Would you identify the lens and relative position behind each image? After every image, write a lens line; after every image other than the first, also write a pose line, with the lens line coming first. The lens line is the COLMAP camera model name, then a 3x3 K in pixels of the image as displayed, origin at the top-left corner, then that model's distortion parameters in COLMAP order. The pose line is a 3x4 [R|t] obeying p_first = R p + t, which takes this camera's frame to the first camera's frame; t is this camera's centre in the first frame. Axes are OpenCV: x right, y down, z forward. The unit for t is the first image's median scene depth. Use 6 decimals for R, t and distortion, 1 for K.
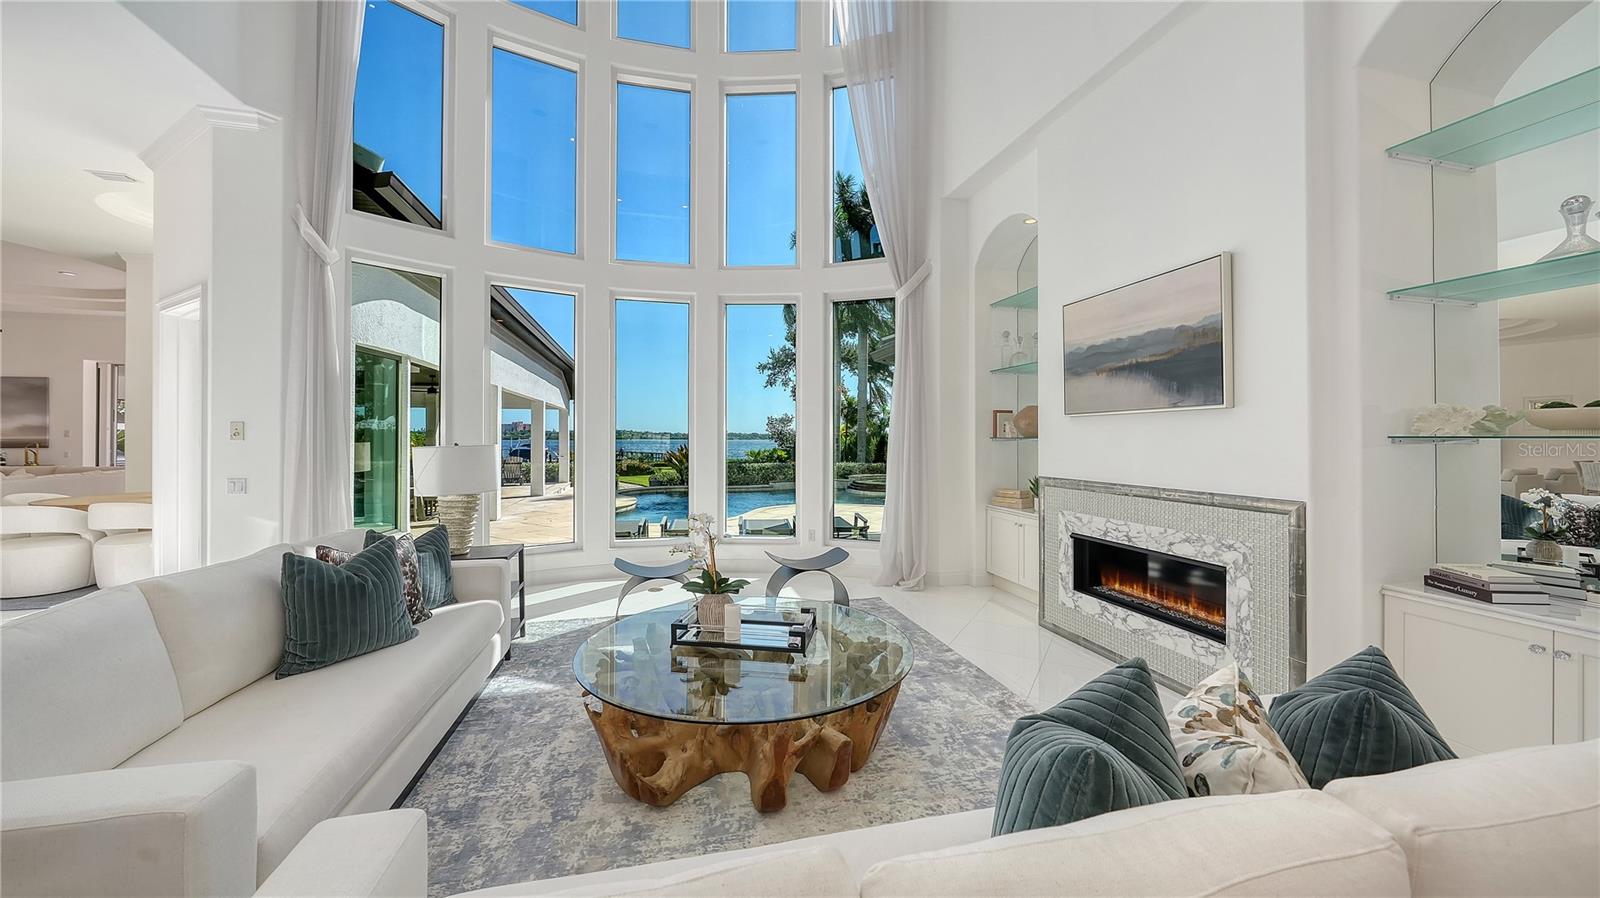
lens RADIAL K [[566.7, 0, 793.4], [0, 566.7, 441.9], [0, 0, 1]] dist [-0.008372, -0.000103]
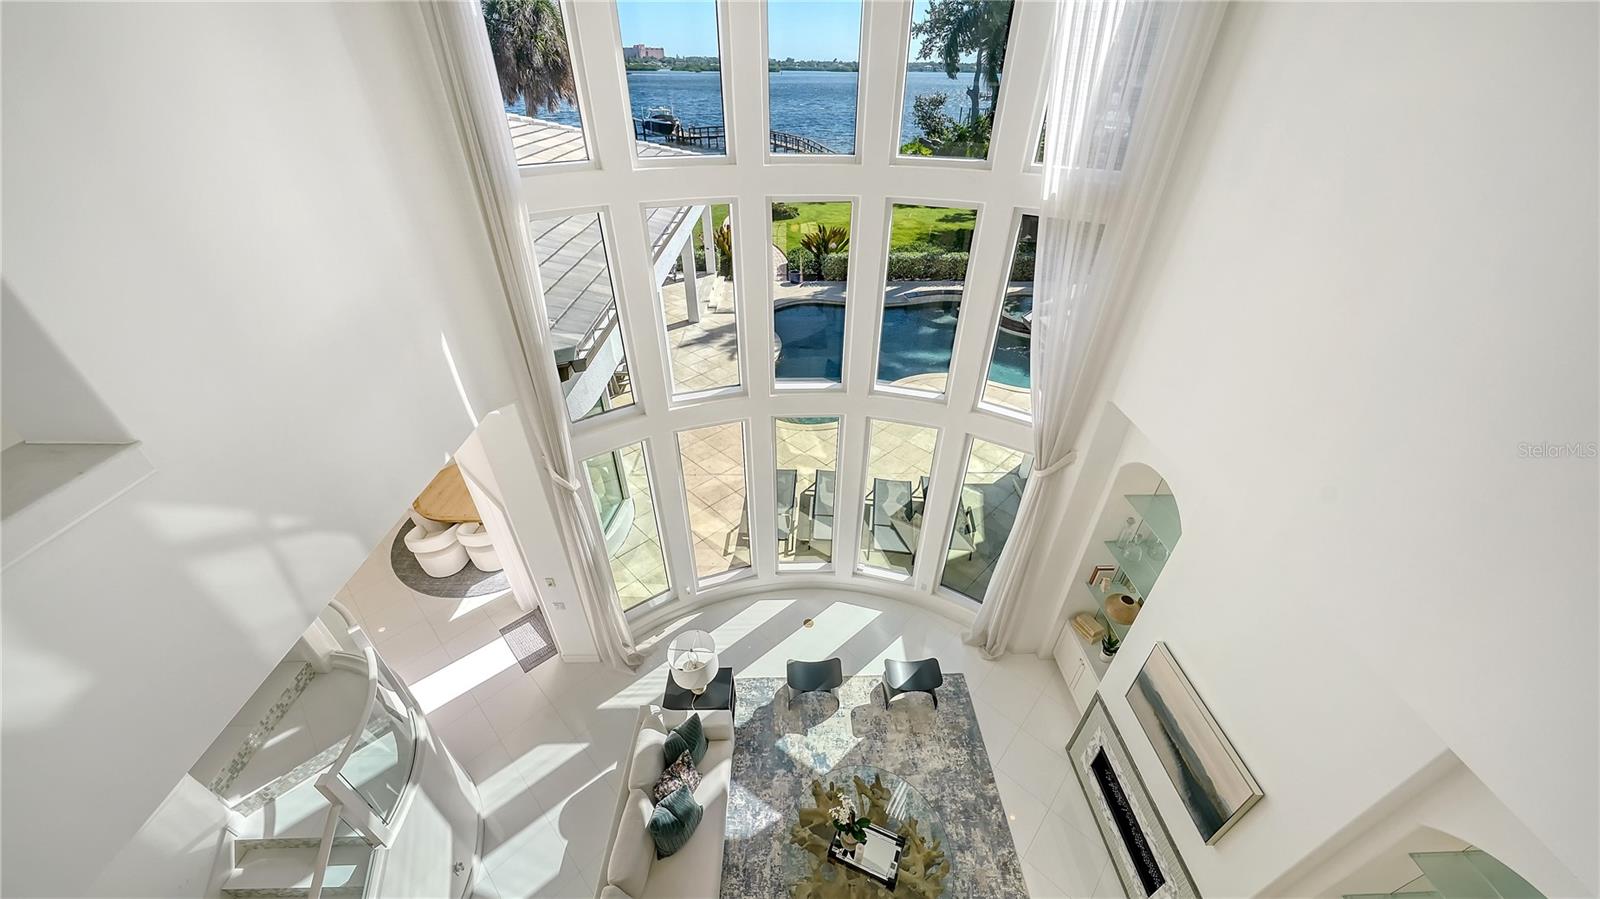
lens RADIAL K [[548.3, 0, 797.9], [0, 548.3, 433.5], [0, 0, 1]] dist [-0.002318, 0.000020]
pose [[0.975737, 0.124652, -0.179997, -0.095747], [-0.000999, 0.824638, 0.565659, -1.191900], [0.218943, -0.551755, 0.804755, 0.152387]]
